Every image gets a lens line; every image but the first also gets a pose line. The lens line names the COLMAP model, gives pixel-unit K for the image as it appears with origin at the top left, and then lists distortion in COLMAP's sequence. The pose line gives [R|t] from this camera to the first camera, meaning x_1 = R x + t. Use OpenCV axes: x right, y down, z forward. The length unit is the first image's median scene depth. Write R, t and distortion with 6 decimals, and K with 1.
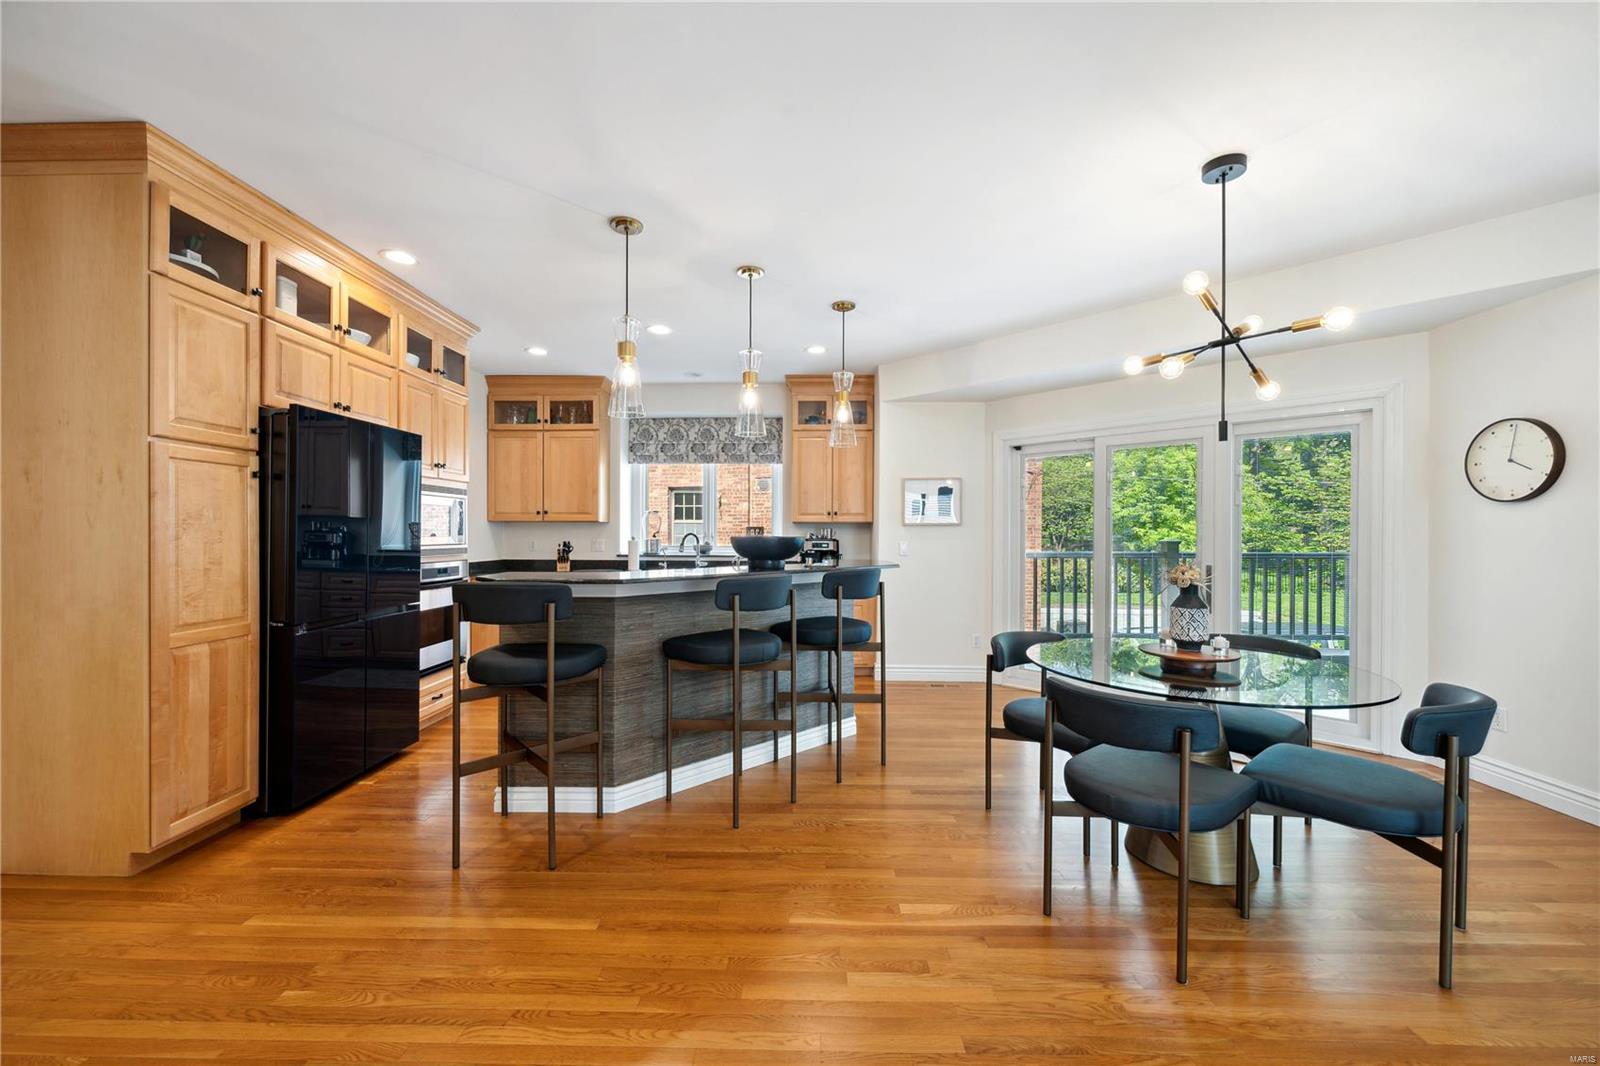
lens RADIAL K [[627.2, 0, 800.0], [0, 627.2, 533.0], [0, 0, 1]] dist [-0.001862, -0.000338]
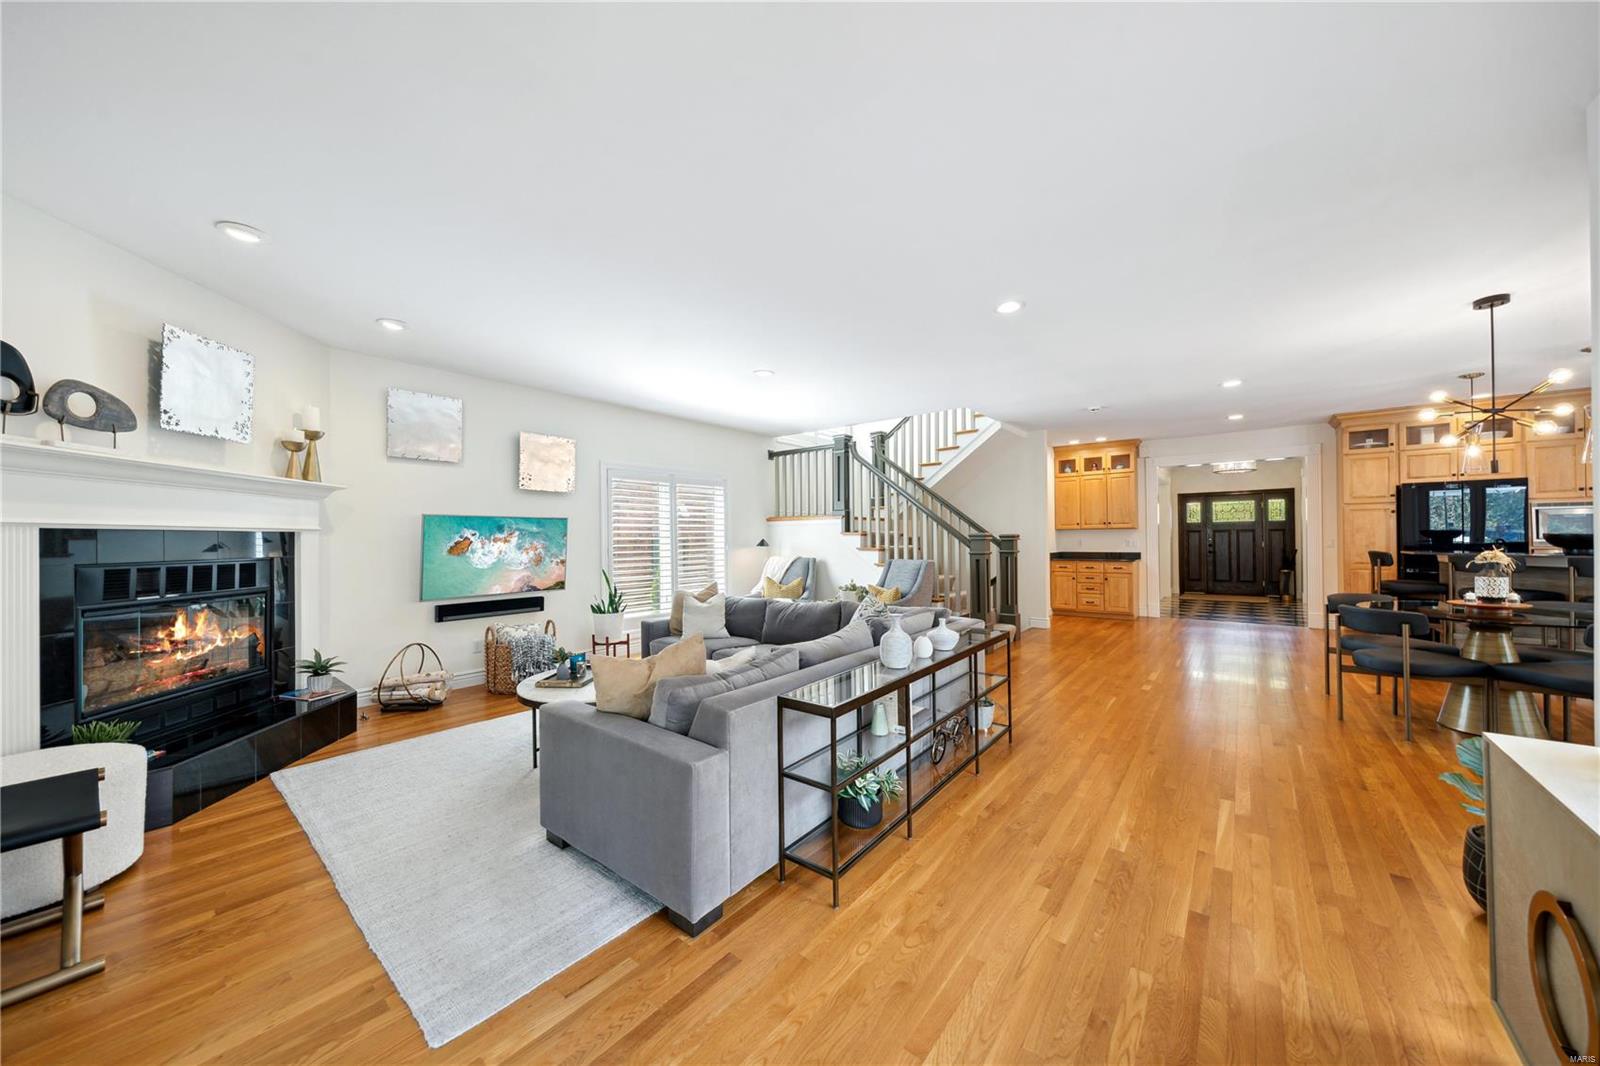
lens RADIAL K [[548.7, 0, 800.0], [0, 548.7, 533.0], [0, 0, 1]] dist [0.000909, 0.000102]
pose [[-0.620370, 0.000849, -0.784309, 2.232571], [0.005254, 0.999981, -0.003073, -0.005249], [0.784291, -0.006027, -0.620363, 0.397984]]
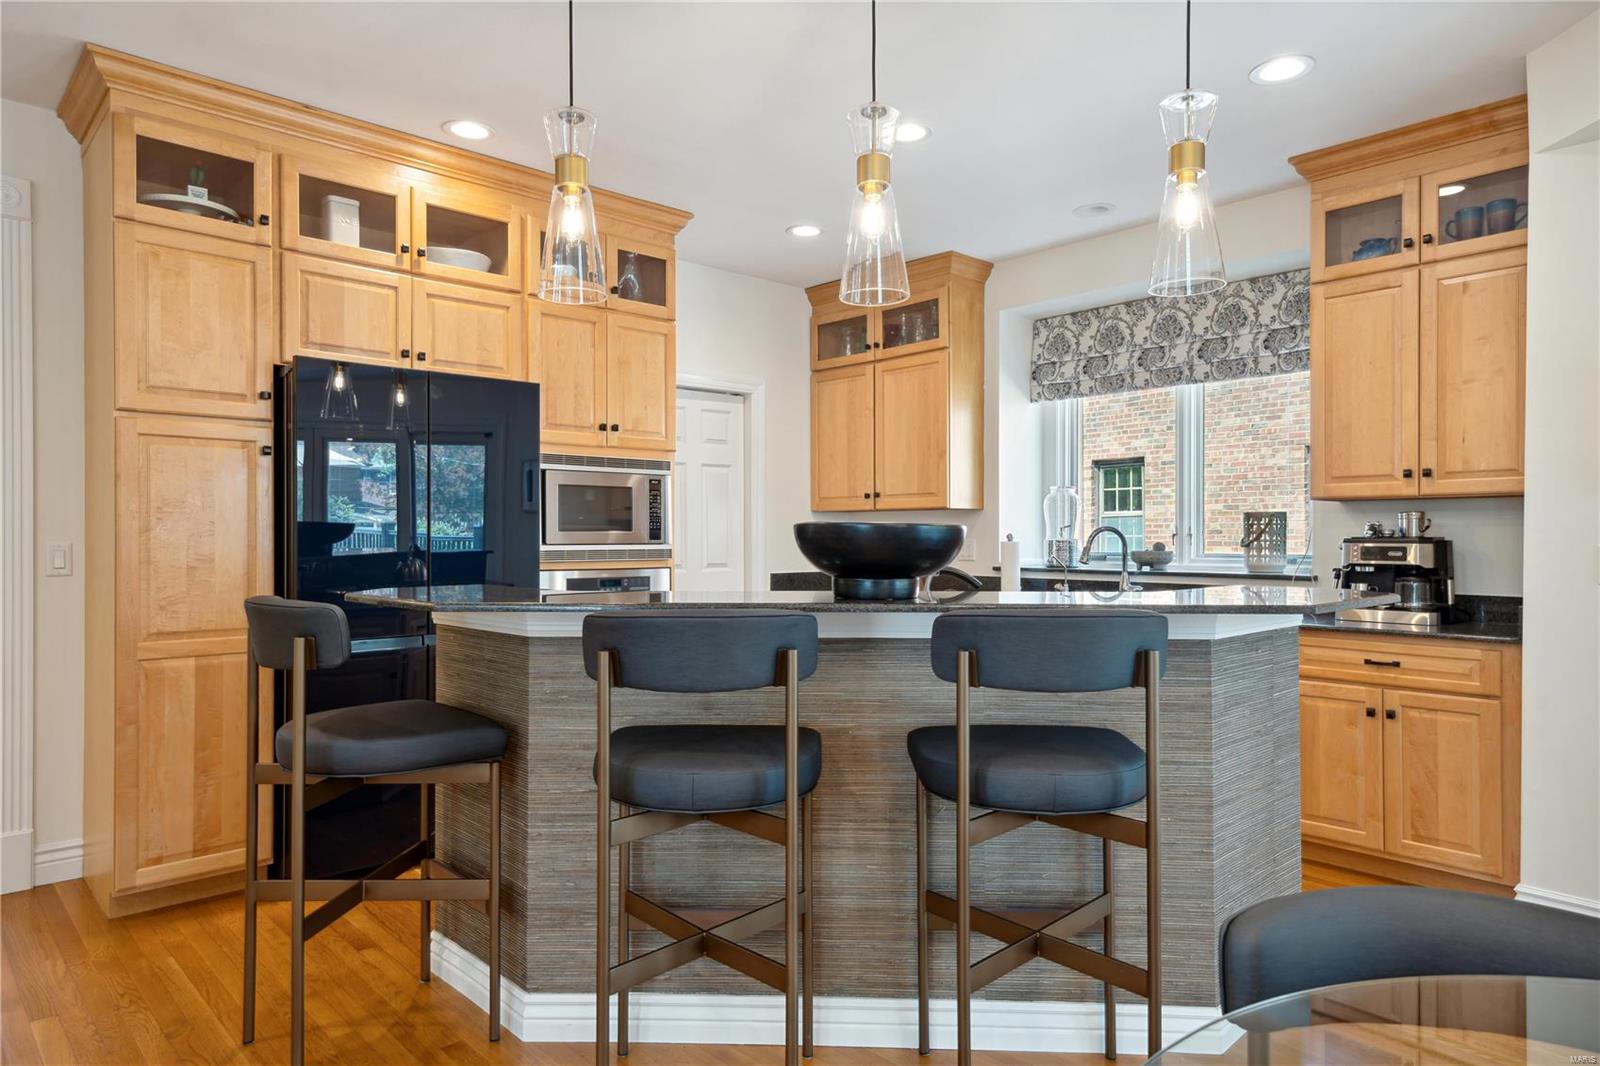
lens RADIAL K [[985.2, 0, 800.0], [0, 985.2, 533.0], [0, 0, 1]] dist [0.027345, 0.000643]
pose [[0.695481, -0.005259, -0.718525, 0.437711], [0.002471, 0.999985, -0.004927, 0.016594], [0.718540, 0.001651, 0.695483, 0.528270]]
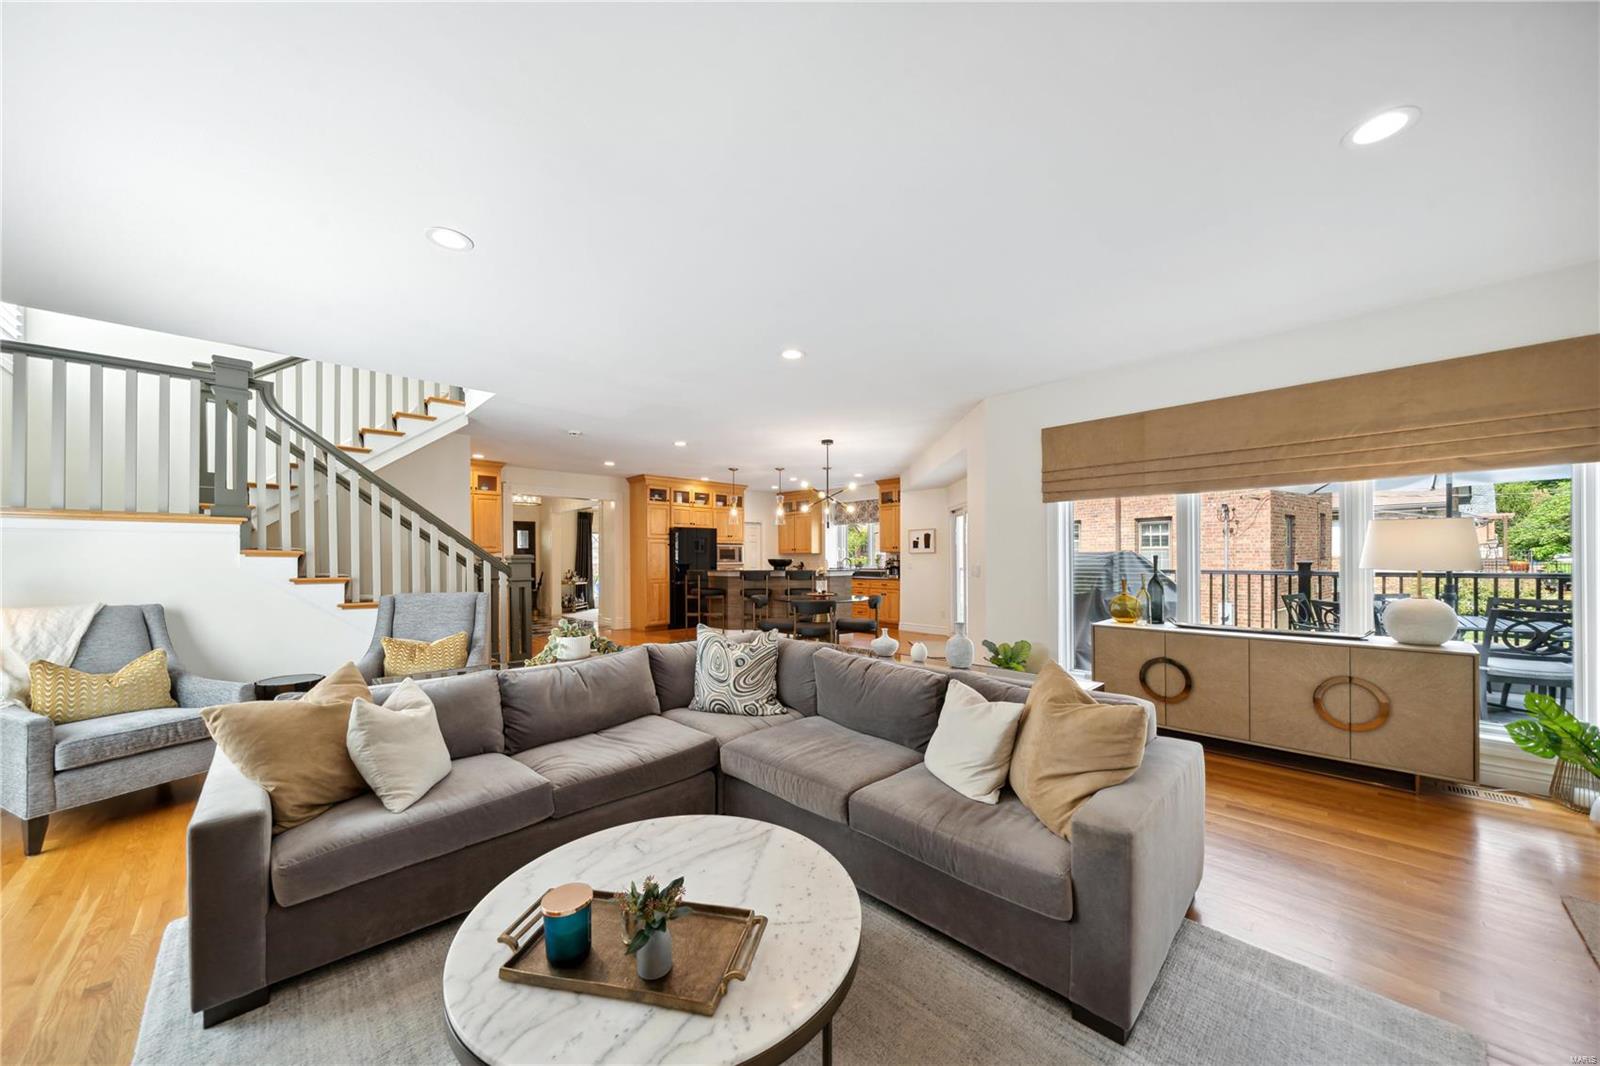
lens RADIAL K [[551.2, 0, 799.7], [0, 551.2, 553.9], [0, 0, 1]] dist [0.000361, 0.000023]
pose [[0.705519, -0.011946, -0.708591, 2.013661], [0.005244, 0.999919, -0.011636, 0.013879], [0.708672, 0.004494, 0.705524, -0.828531]]
